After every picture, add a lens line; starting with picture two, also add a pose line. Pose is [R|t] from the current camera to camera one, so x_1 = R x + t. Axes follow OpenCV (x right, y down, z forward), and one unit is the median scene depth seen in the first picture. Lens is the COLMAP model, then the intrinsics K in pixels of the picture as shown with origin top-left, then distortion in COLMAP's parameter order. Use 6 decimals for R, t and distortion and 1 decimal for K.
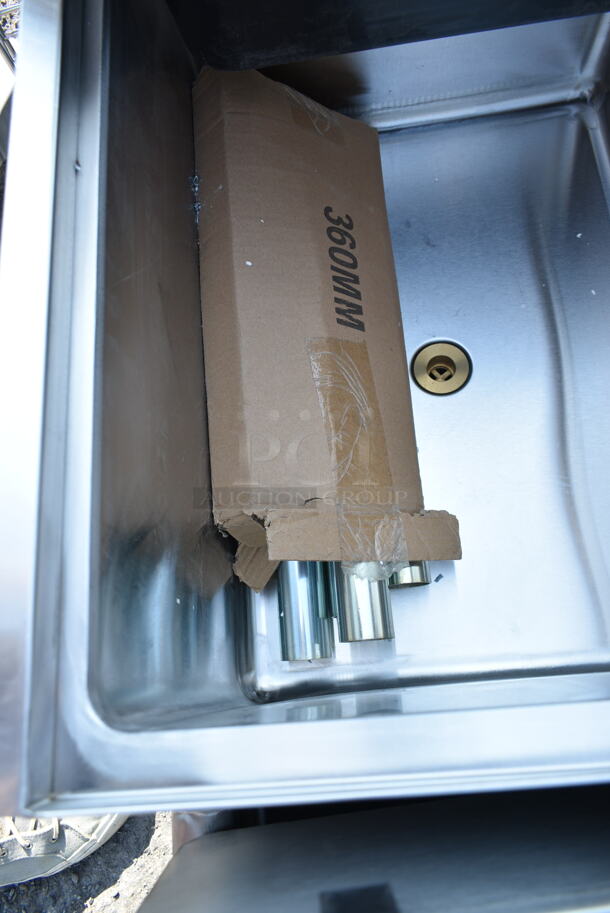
lens RADIAL K [[704.3, 0, 304.4], [0, 704.3, 473.9], [0, 0, 1]] dist [-0.007495, -0.004002]
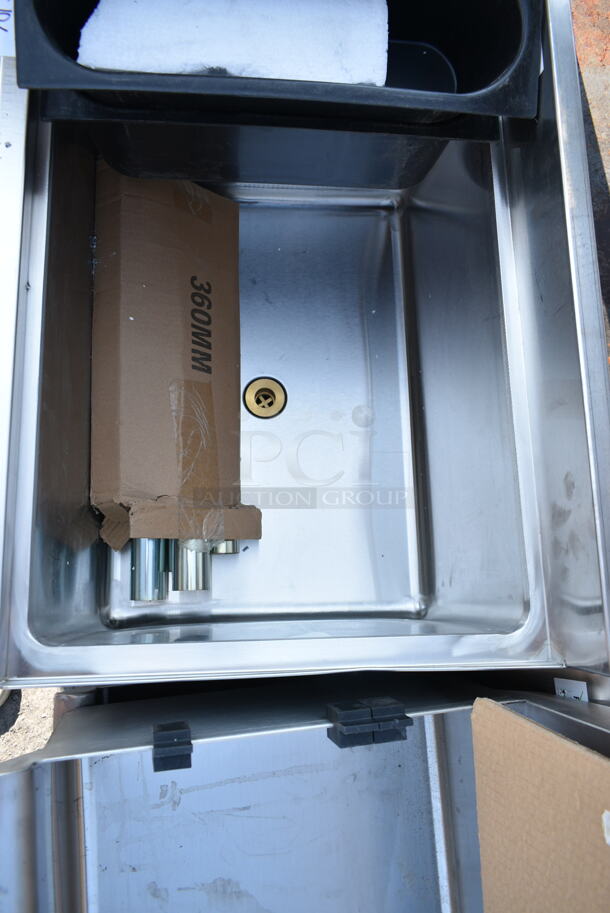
lens RADIAL K [[704.3, 0, 304.4], [0, 704.3, 473.9], [0, 0, 1]] dist [-0.007495, -0.004002]
pose [[0.971201, 0.088906, 0.221051, -0.026812], [-0.111968, 0.989250, 0.094066, -0.160212], [-0.210311, -0.116108, 0.970715, -0.427994]]
